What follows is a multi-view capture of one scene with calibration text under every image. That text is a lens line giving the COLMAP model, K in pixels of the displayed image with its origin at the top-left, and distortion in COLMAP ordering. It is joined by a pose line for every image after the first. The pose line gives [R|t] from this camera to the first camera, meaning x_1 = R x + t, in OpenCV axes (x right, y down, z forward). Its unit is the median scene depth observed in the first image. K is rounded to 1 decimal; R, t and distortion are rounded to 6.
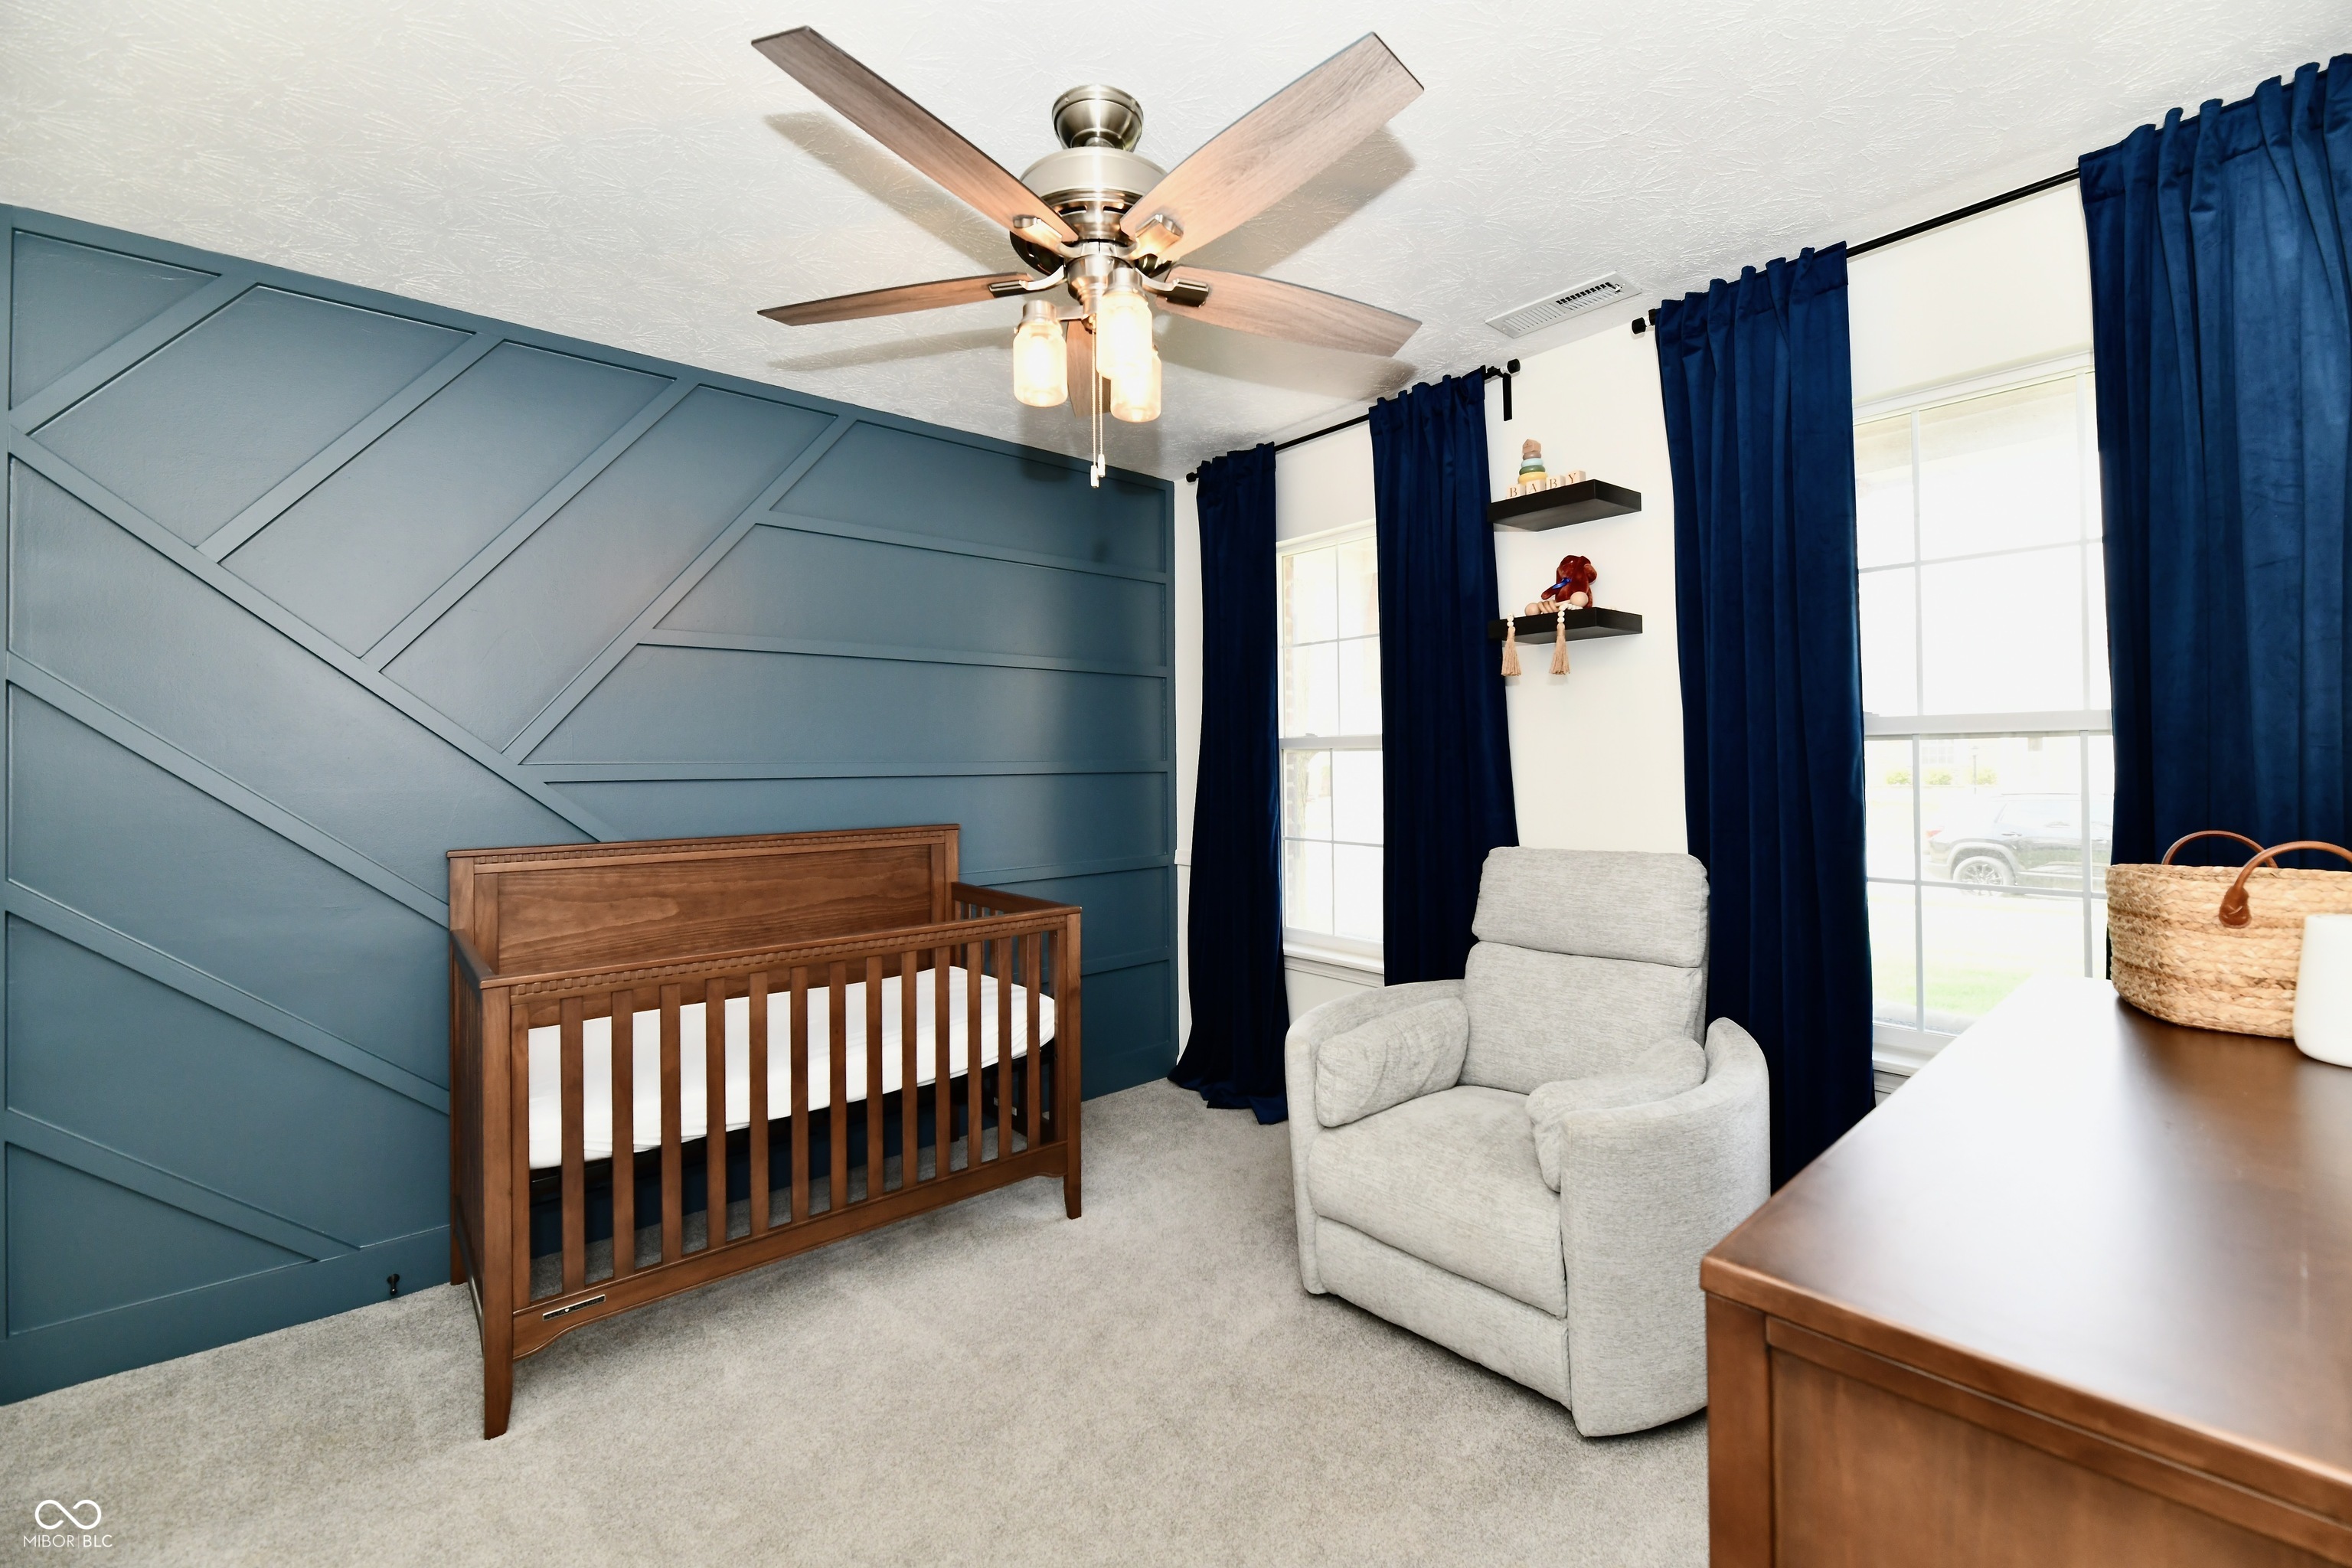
lens RADIAL K [[976.5, 0, 1192.4], [0, 976.5, 754.1], [0, 0, 1]] dist [-0.001742, -0.001094]
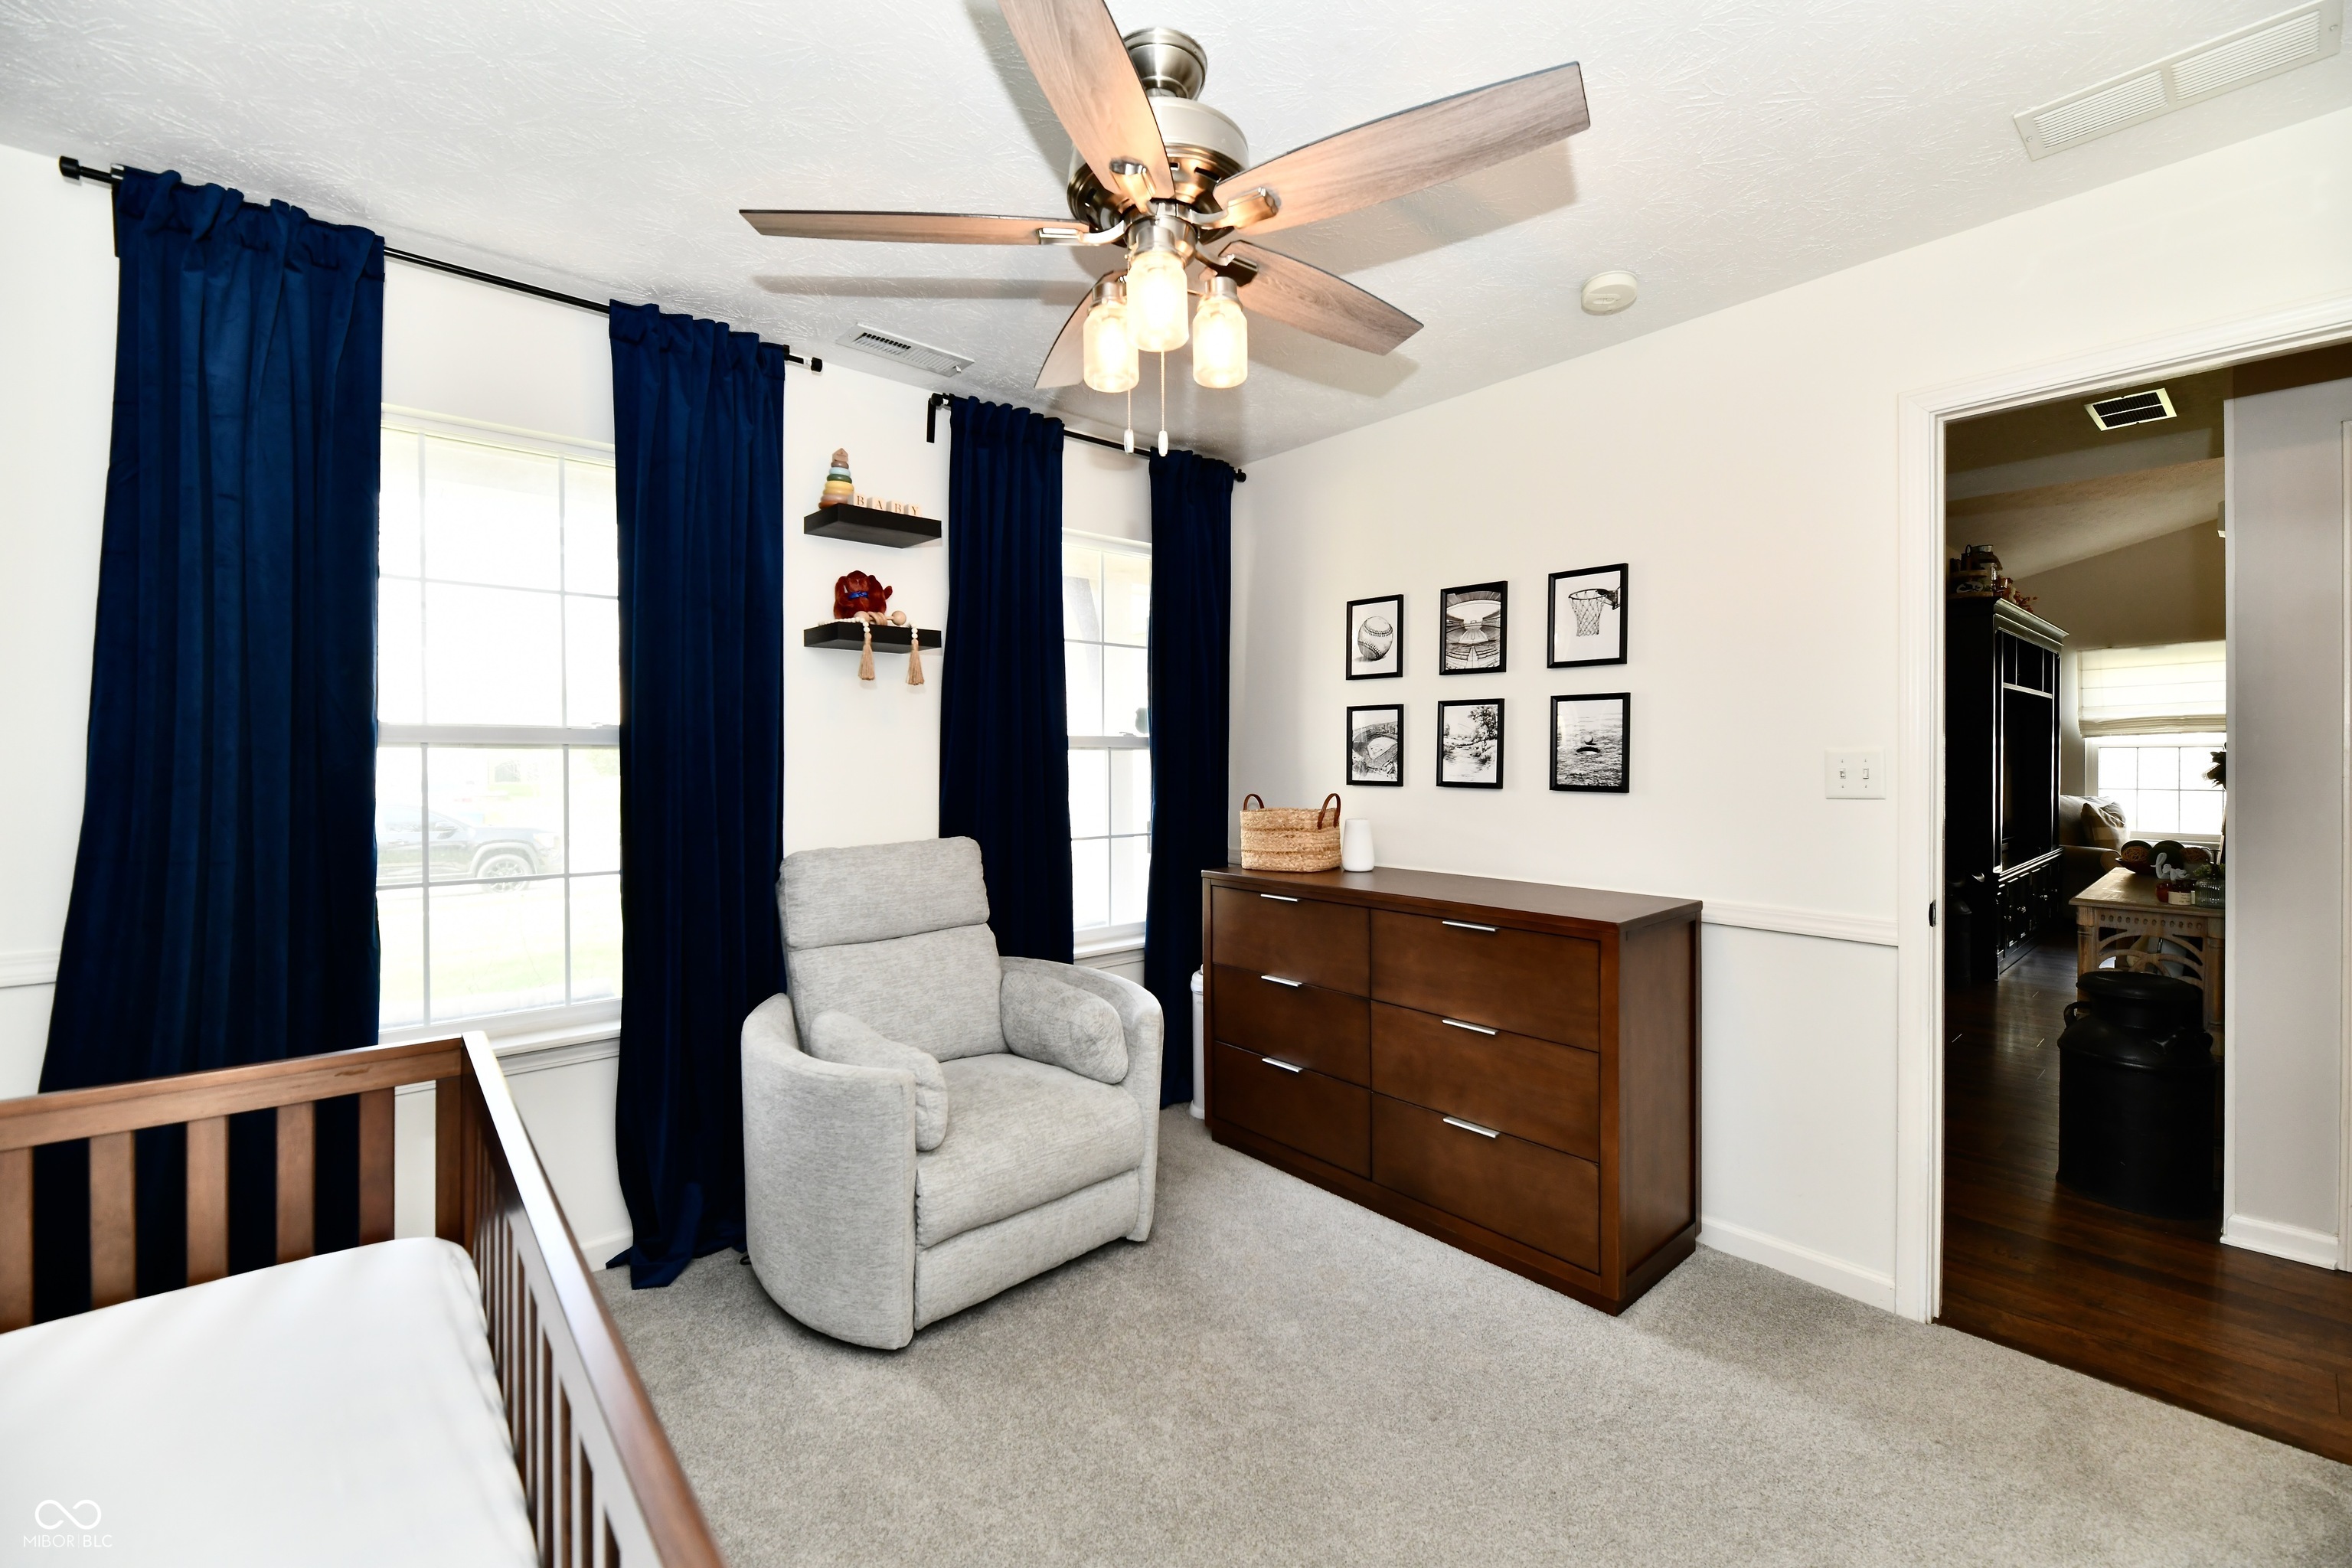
lens RADIAL K [[976.5, 0, 1192.4], [0, 976.5, 754.1], [0, 0, 1]] dist [-0.001742, -0.001094]
pose [[-0.013259, 0.018858, 0.999734, -0.694975], [-0.006727, 0.999798, -0.018948, 0.016096], [-0.999889, -0.006976, -0.013129, 0.654813]]
